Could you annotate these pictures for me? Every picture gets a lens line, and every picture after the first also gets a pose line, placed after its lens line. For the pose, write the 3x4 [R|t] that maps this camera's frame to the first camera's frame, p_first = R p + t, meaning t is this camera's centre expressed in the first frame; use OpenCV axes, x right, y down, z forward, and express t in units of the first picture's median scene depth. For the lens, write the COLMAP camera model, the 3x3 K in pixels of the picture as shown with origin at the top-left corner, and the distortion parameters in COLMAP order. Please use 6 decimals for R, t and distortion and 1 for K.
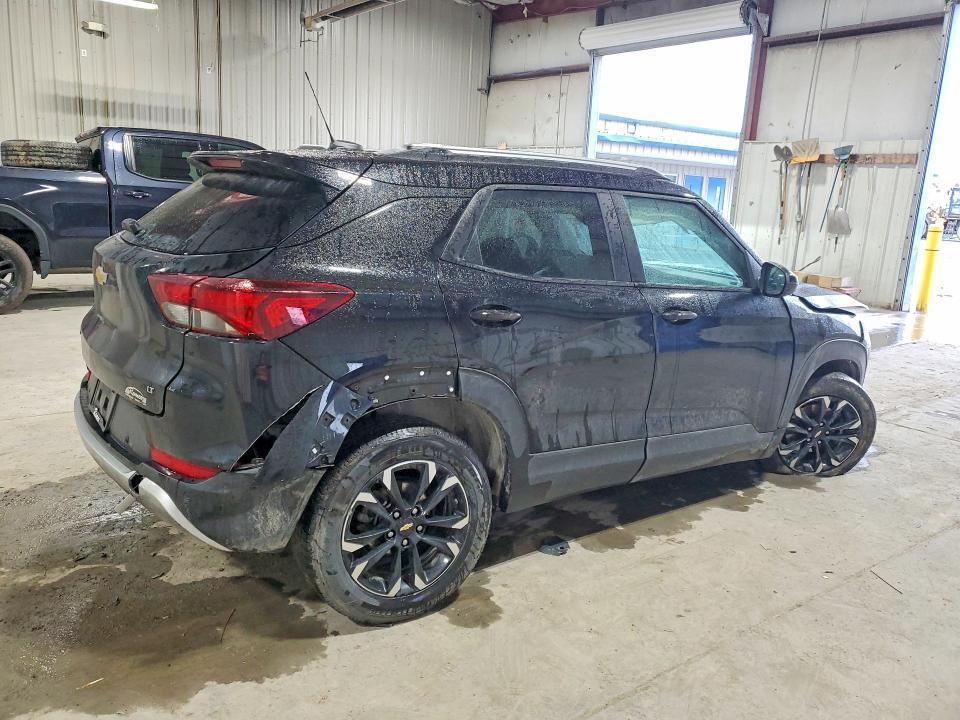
lens RADIAL K [[760.4, 0, 480.0], [0, 760.4, 360.0], [0, 0, 1]] dist [0.009286, 0.001701]
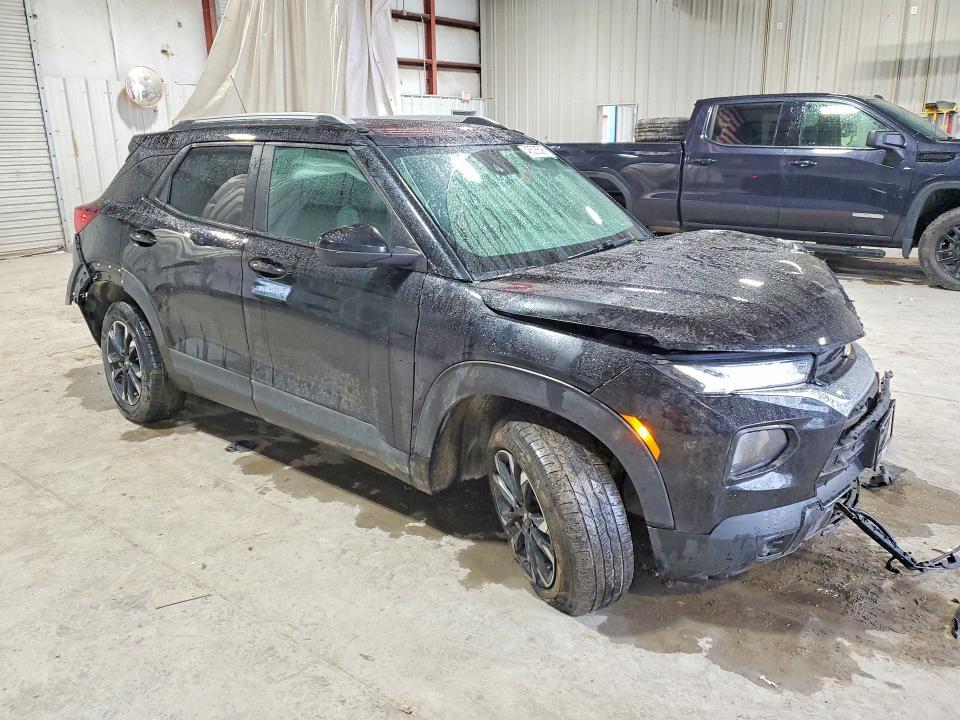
lens RADIAL K [[791.3, 0, 480.0], [0, 791.3, 360.0], [0, 0, 1]] dist [0.013681, 0.018190]
pose [[0.222116, 0.207170, -0.952757, 1.196967], [-0.187297, 0.968033, 0.166827, -0.147929], [0.956862, 0.141393, 0.253818, 0.914867]]
